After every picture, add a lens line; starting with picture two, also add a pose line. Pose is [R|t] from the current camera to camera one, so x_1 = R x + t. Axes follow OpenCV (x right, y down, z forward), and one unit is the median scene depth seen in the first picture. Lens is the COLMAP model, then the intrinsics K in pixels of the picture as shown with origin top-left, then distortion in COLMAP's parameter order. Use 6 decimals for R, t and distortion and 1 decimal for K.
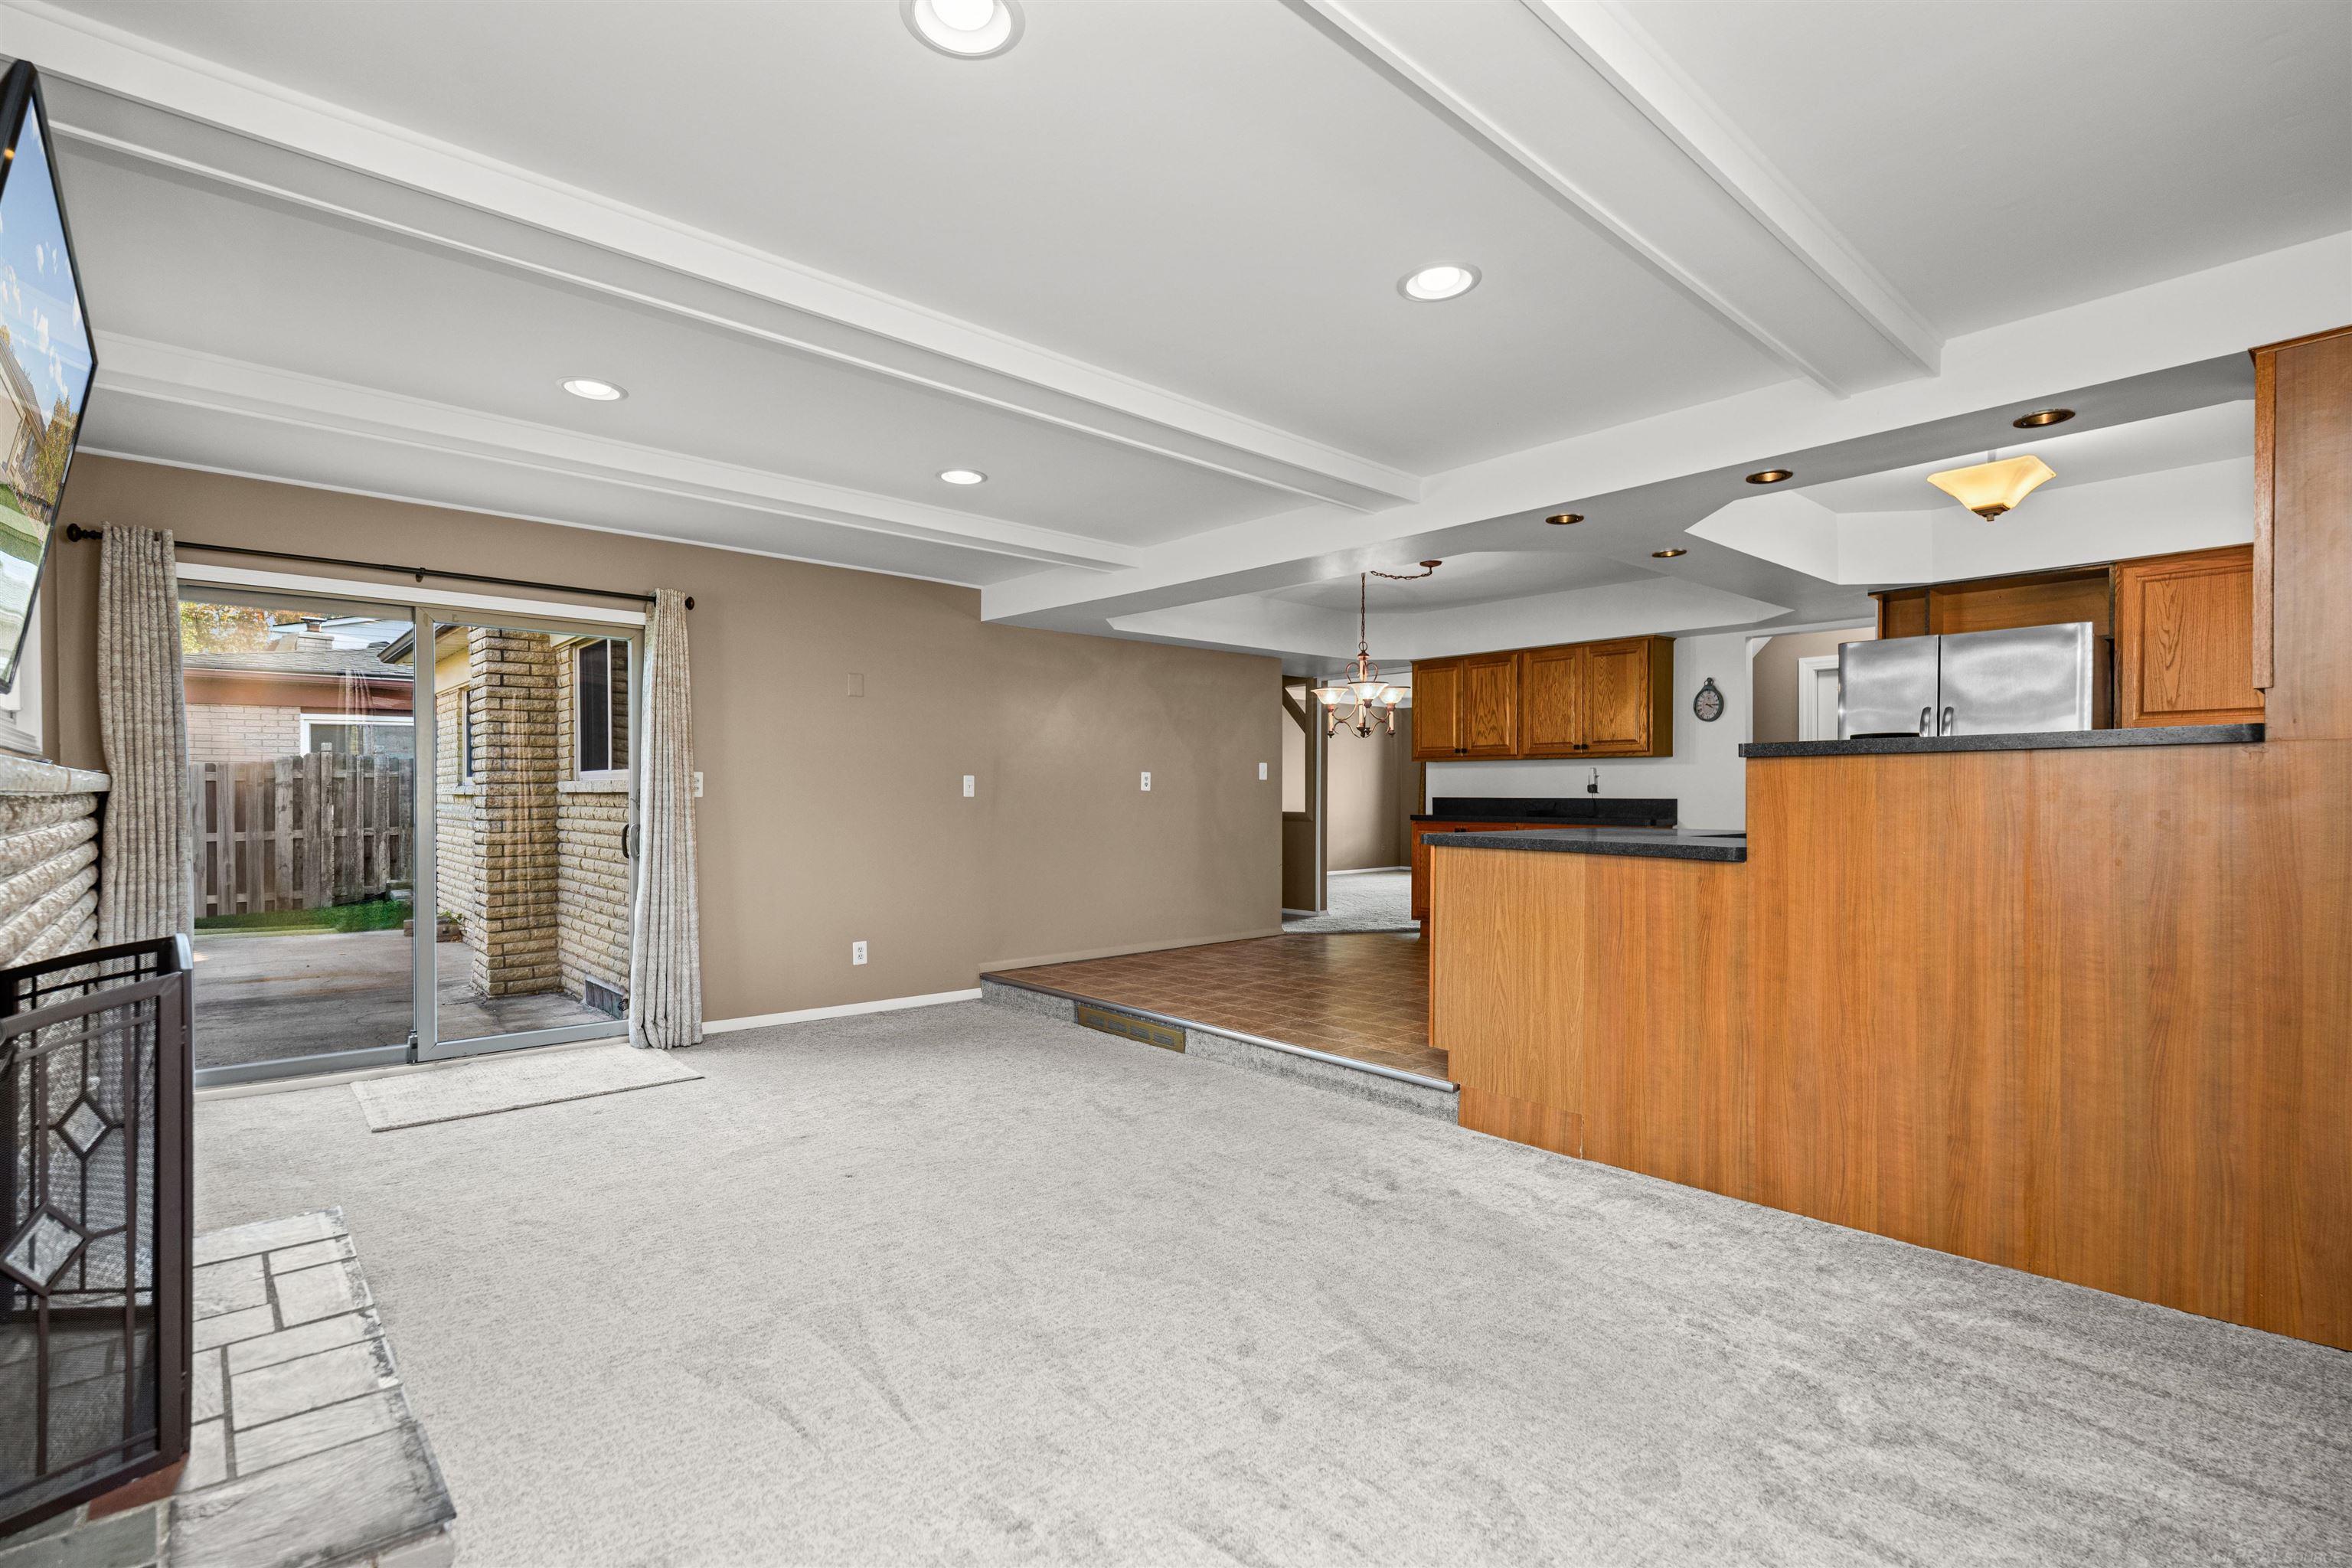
lens RADIAL K [[1076.6, 0, 1168.7], [0, 1076.6, 815.5], [0, 0, 1]] dist [0.010481, -0.009749]
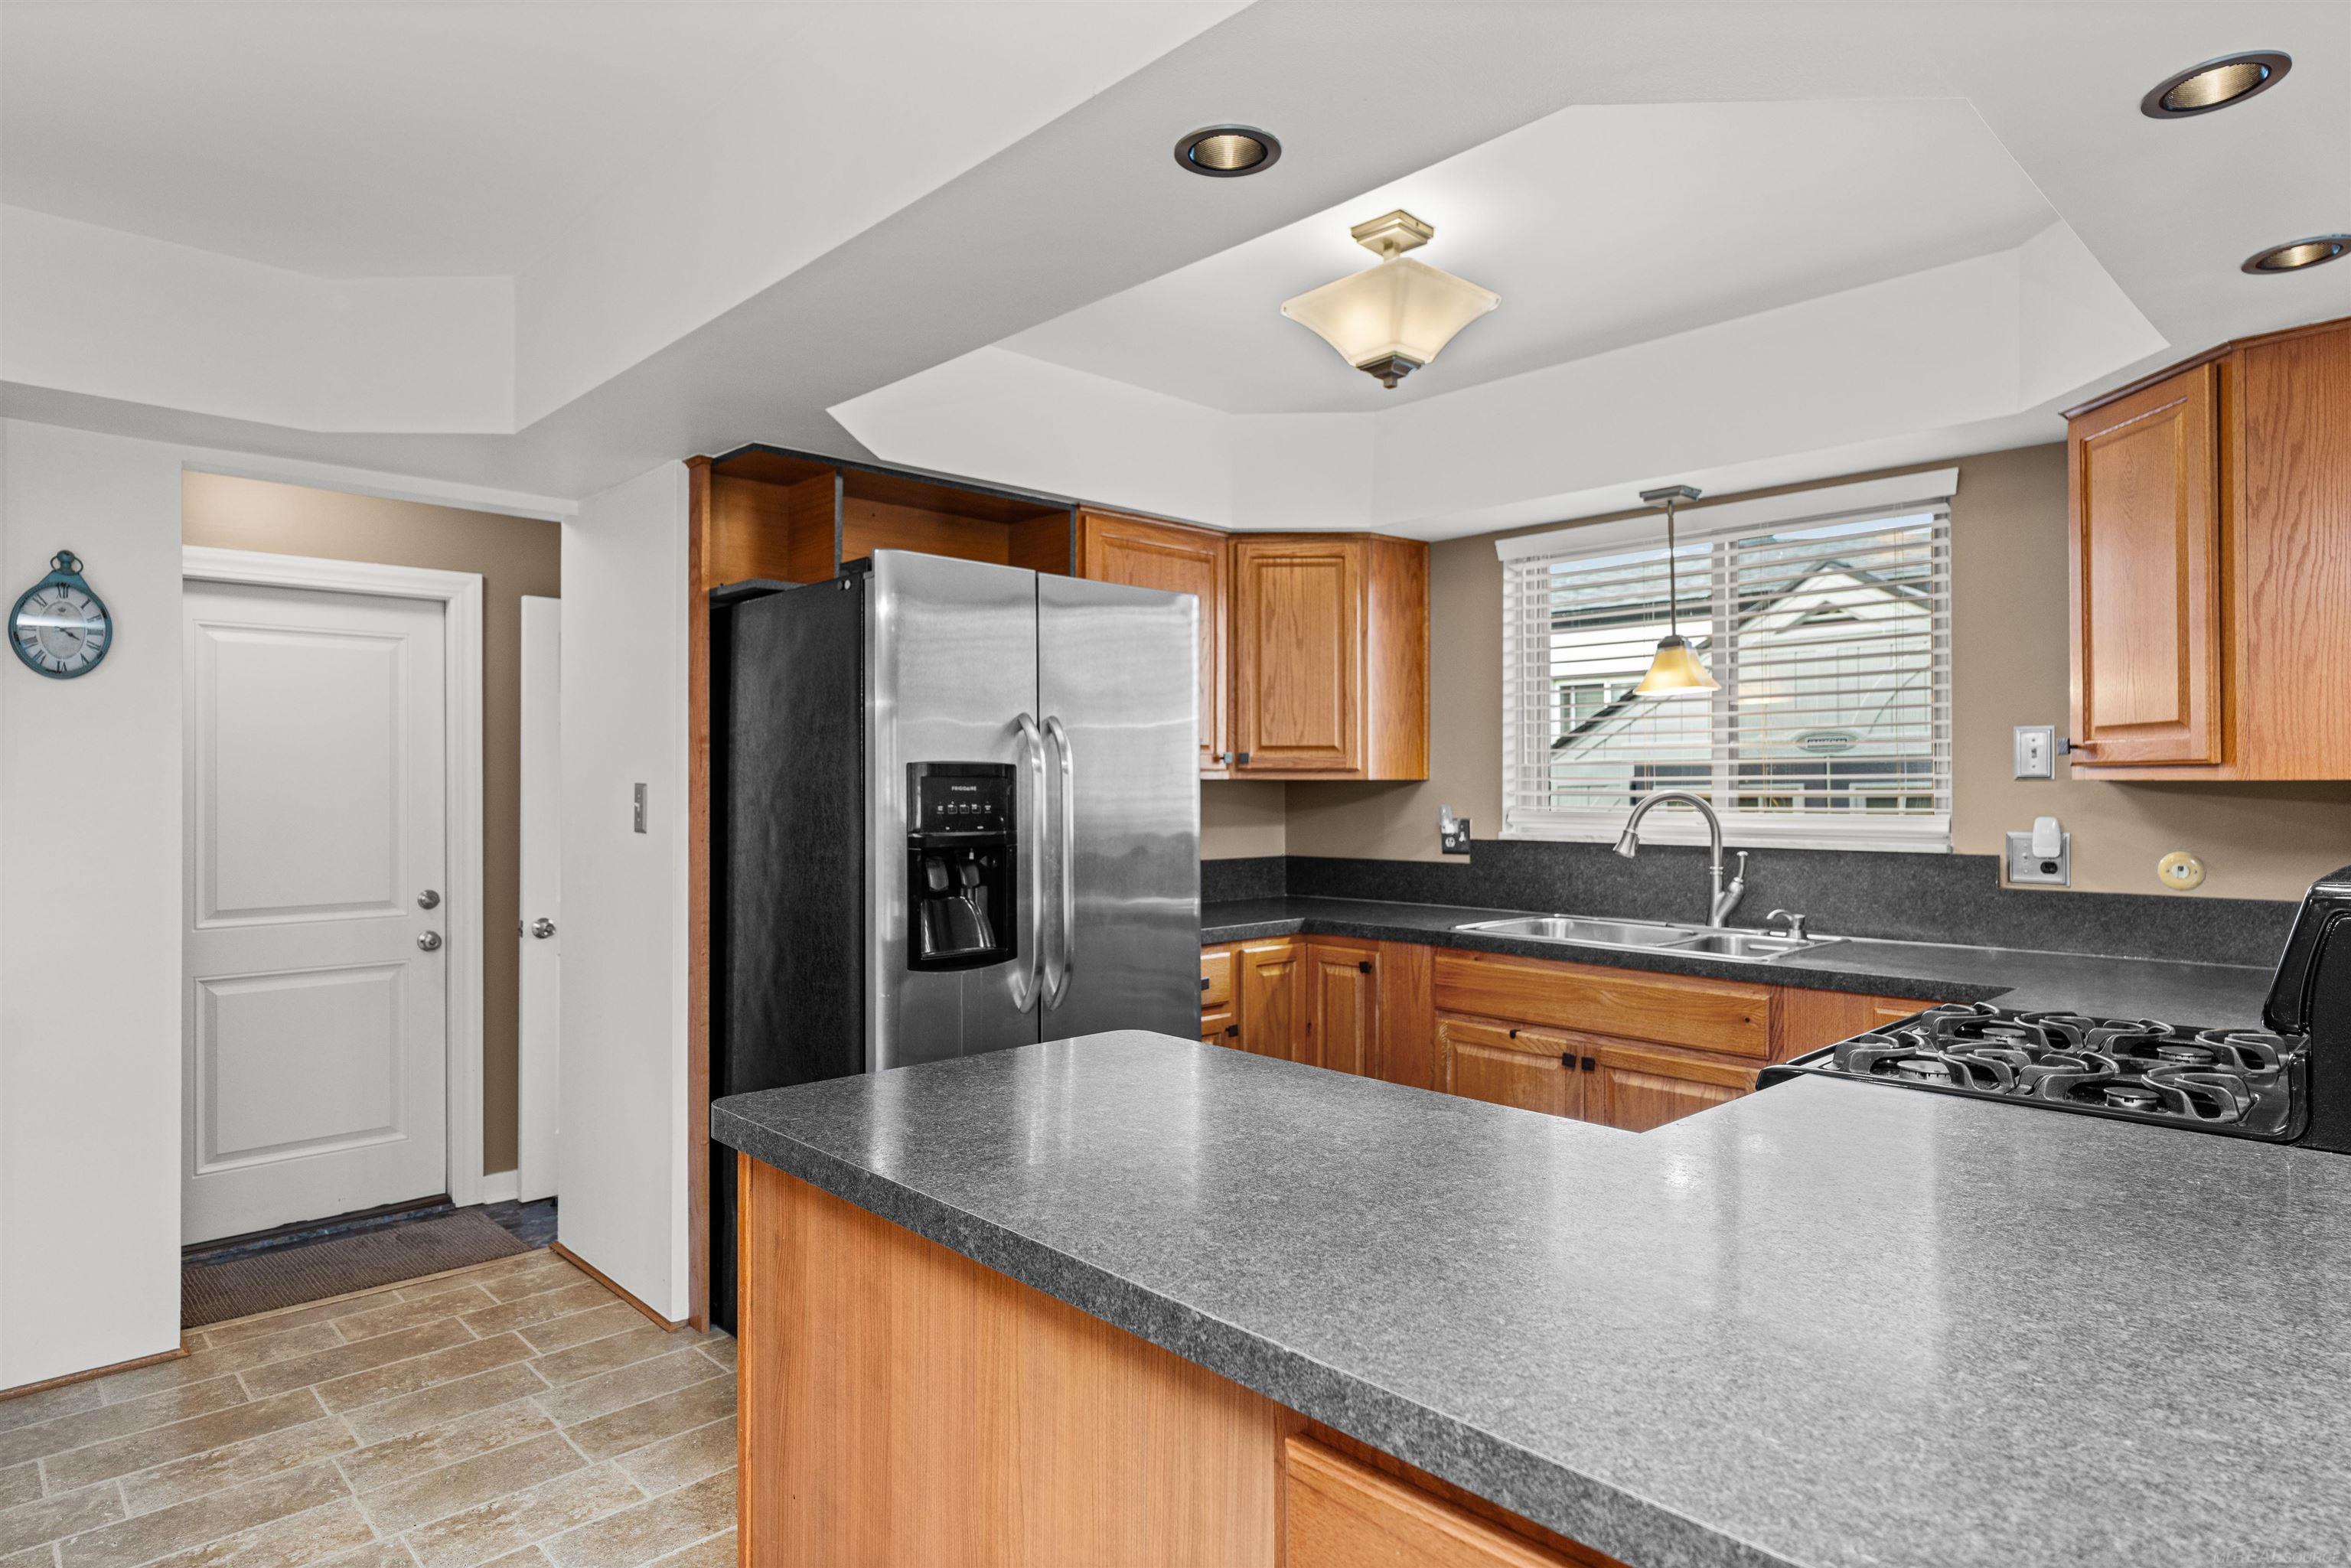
lens RADIAL K [[1299.4, 0, 1173.4], [0, 1299.4, 774.3], [0, 0, 1]] dist [-0.004742, -0.001868]
pose [[-0.039566, 0.008744, 0.999179, 0.097603], [0.019752, 0.999773, -0.007967, -0.060033], [-0.999022, 0.019420, -0.039730, 0.862415]]
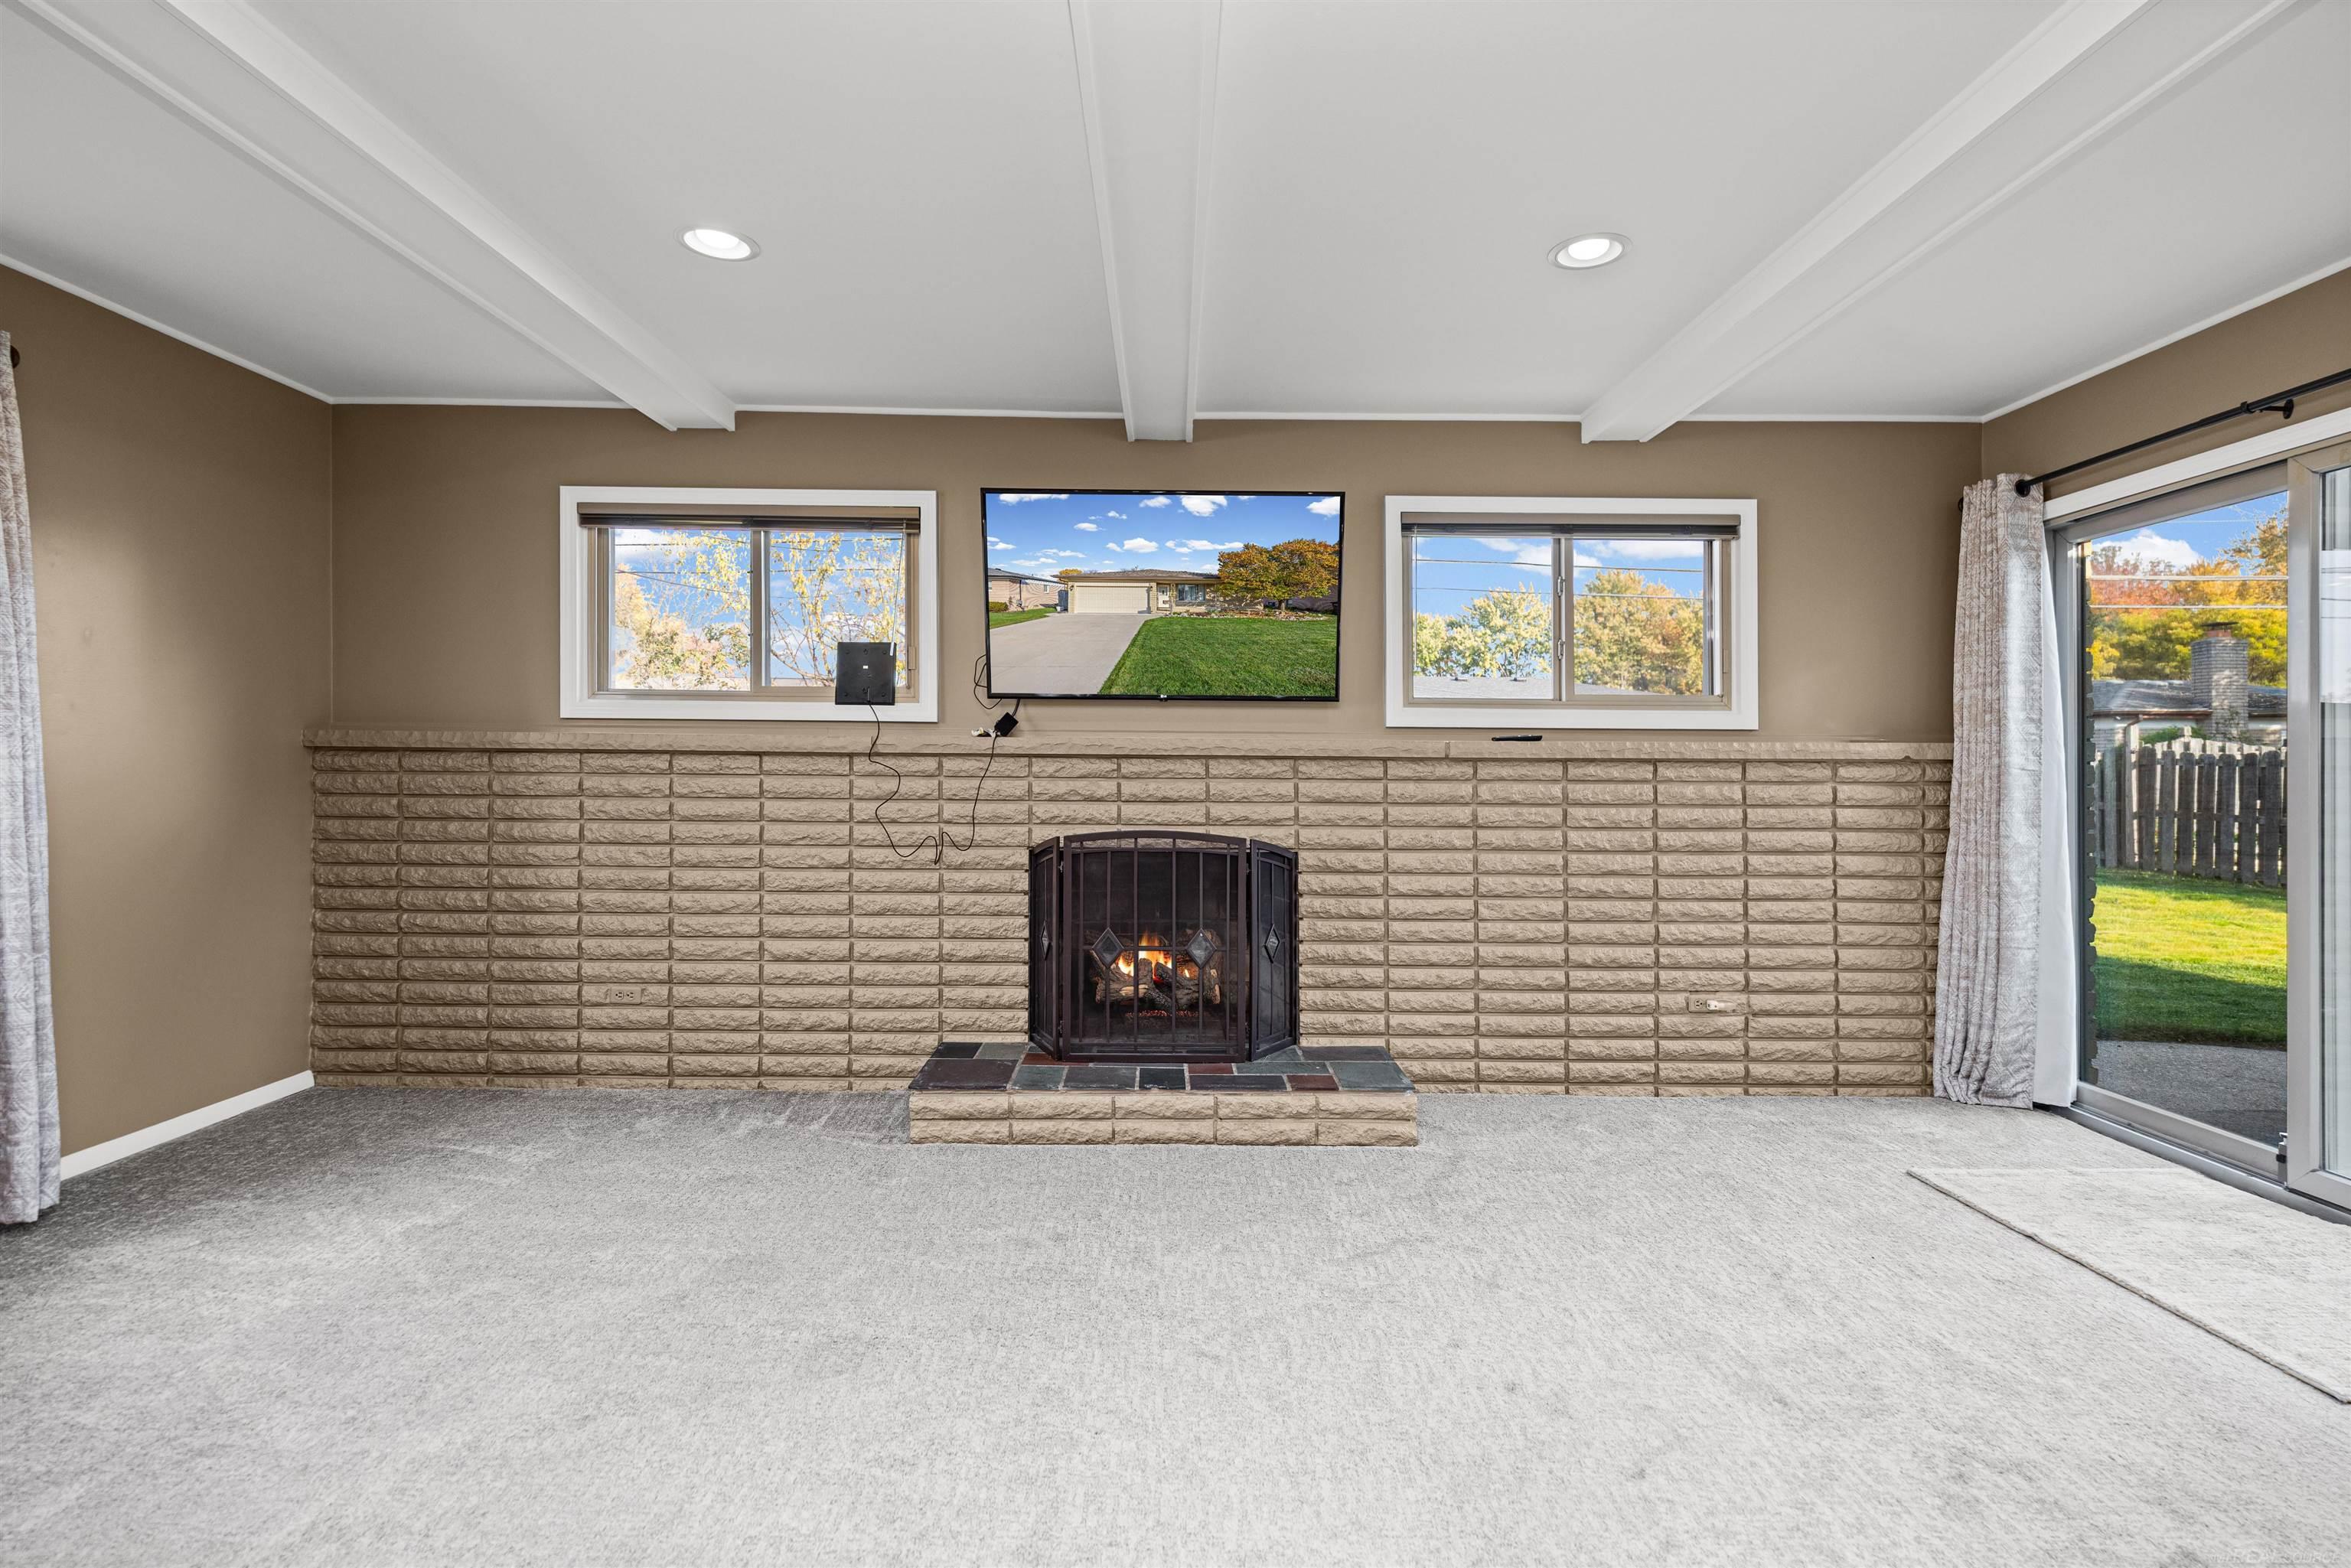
lens RADIAL K [[1076.1, 0, 1166.3], [0, 1076.1, 778.0], [0, 0, 1]] dist [0.010481, -0.009749]
pose [[-0.660756, -0.003548, -0.750592, 0.178349], [-0.021523, 0.999667, 0.014221, -0.002557], [0.750292, 0.025551, -0.660613, 0.799140]]
